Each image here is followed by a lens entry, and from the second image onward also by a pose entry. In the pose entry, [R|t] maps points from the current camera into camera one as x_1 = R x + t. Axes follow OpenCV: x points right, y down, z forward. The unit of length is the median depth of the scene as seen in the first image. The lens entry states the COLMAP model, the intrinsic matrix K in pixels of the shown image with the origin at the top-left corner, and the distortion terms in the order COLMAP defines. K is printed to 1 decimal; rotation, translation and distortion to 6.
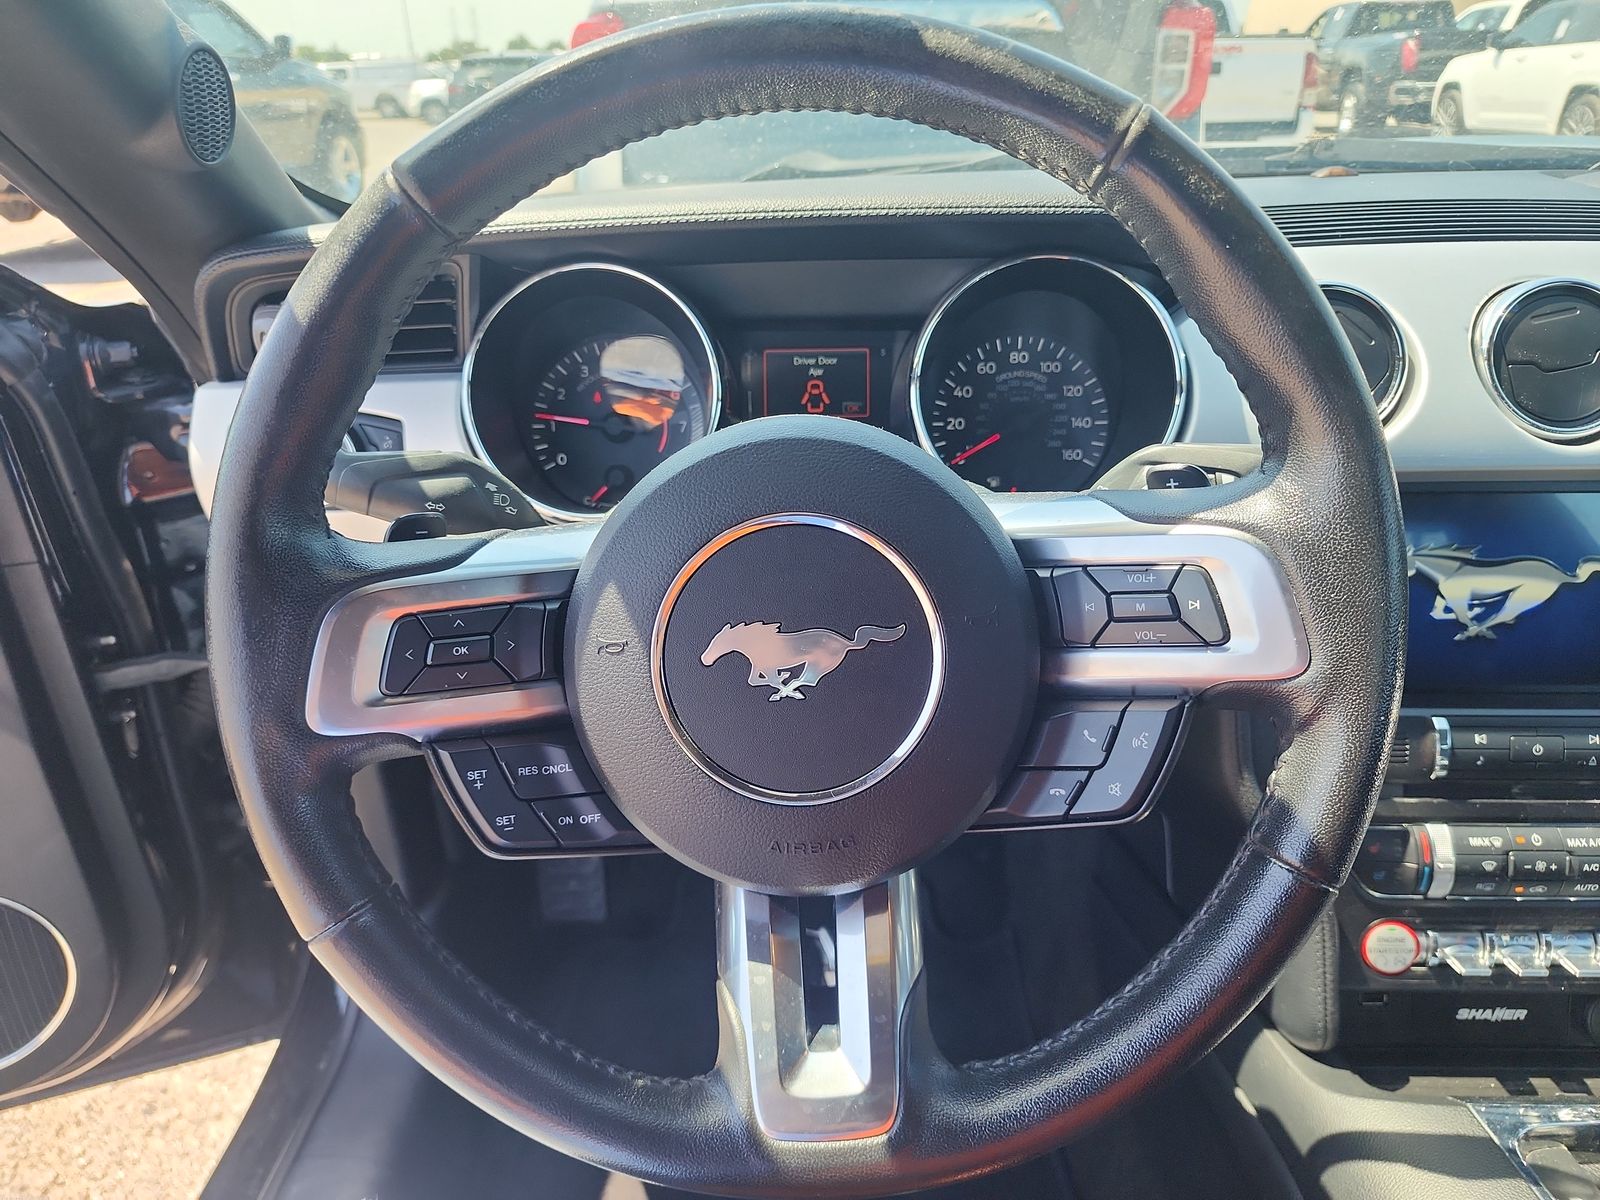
lens RADIAL K [[1061.1, 0, 793.3], [0, 1061.1, 608.1], [0, 0, 1]] dist [-0.003138, -0.015450]
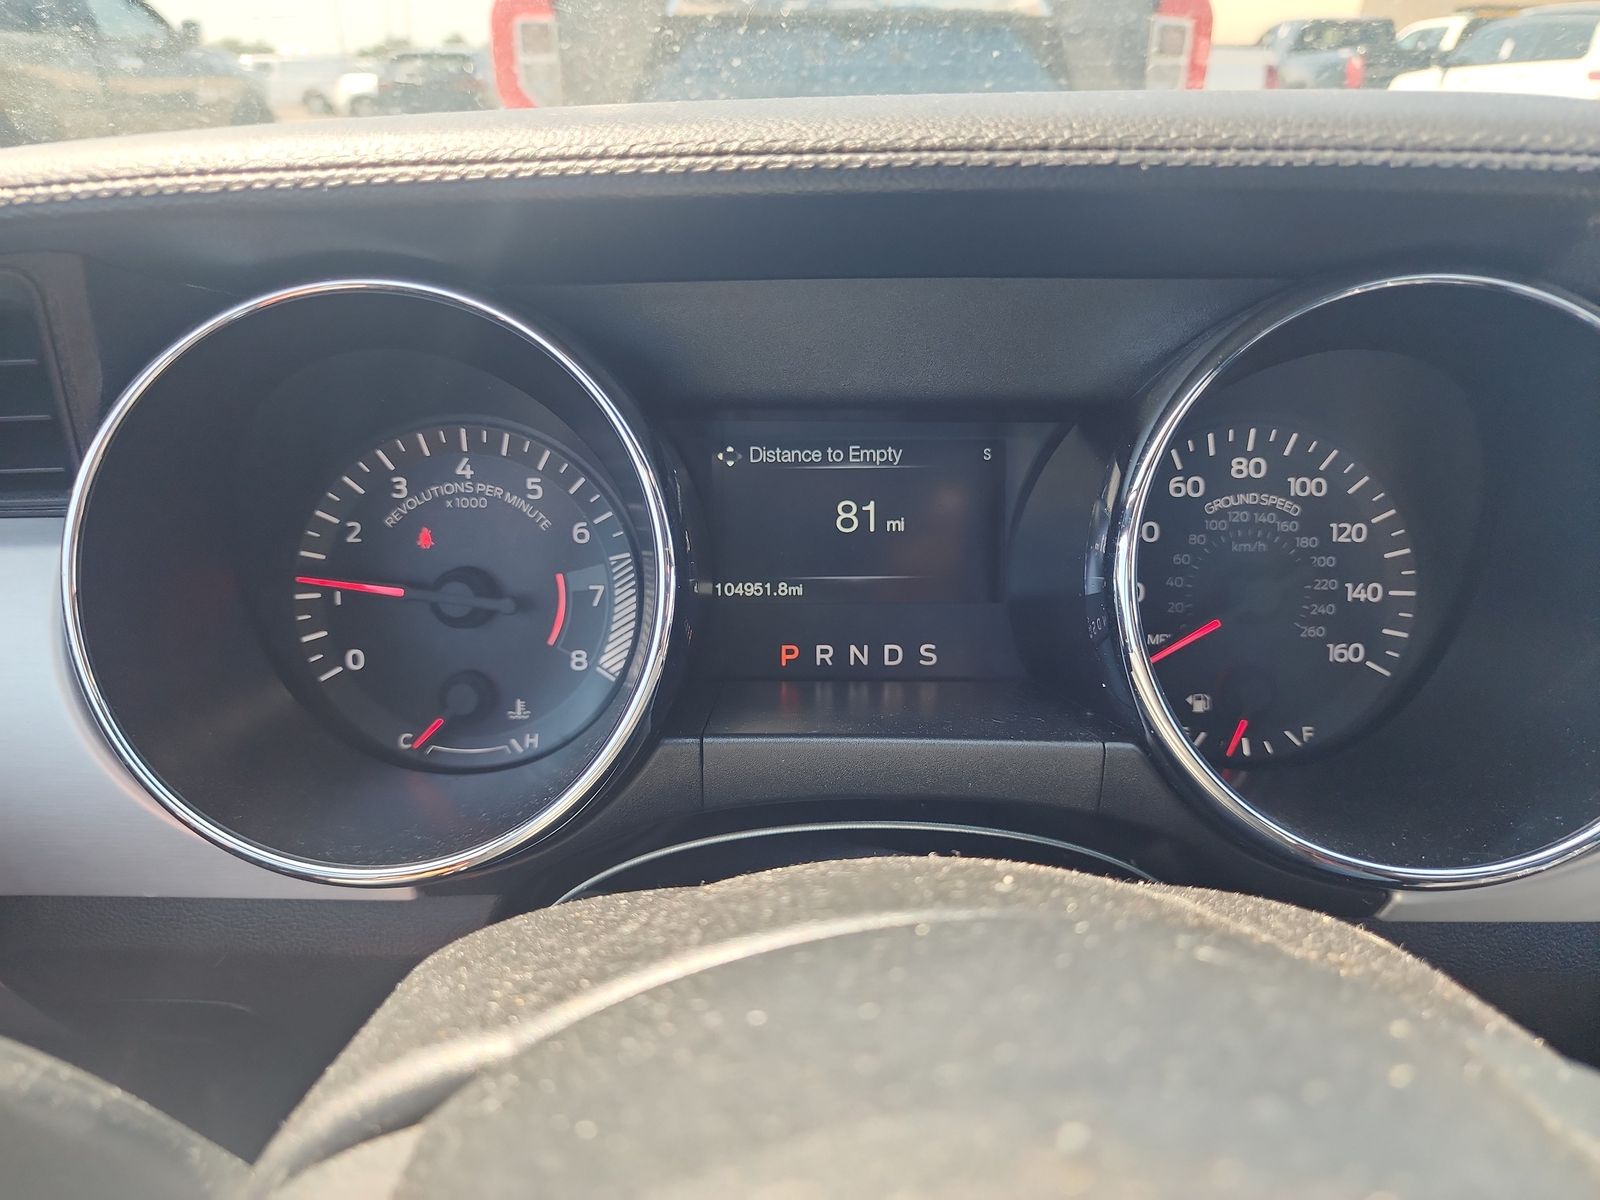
lens RADIAL K [[1061.1, 0, 799.9], [0, 1061.1, 600.9], [0, 0, 1]] dist [-0.003138, -0.015450]
pose [[0.998242, -0.003393, 0.059178, -0.037534], [0.004148, 0.999911, -0.012643, -0.165414], [-0.059130, 0.012866, 0.998167, 0.495361]]
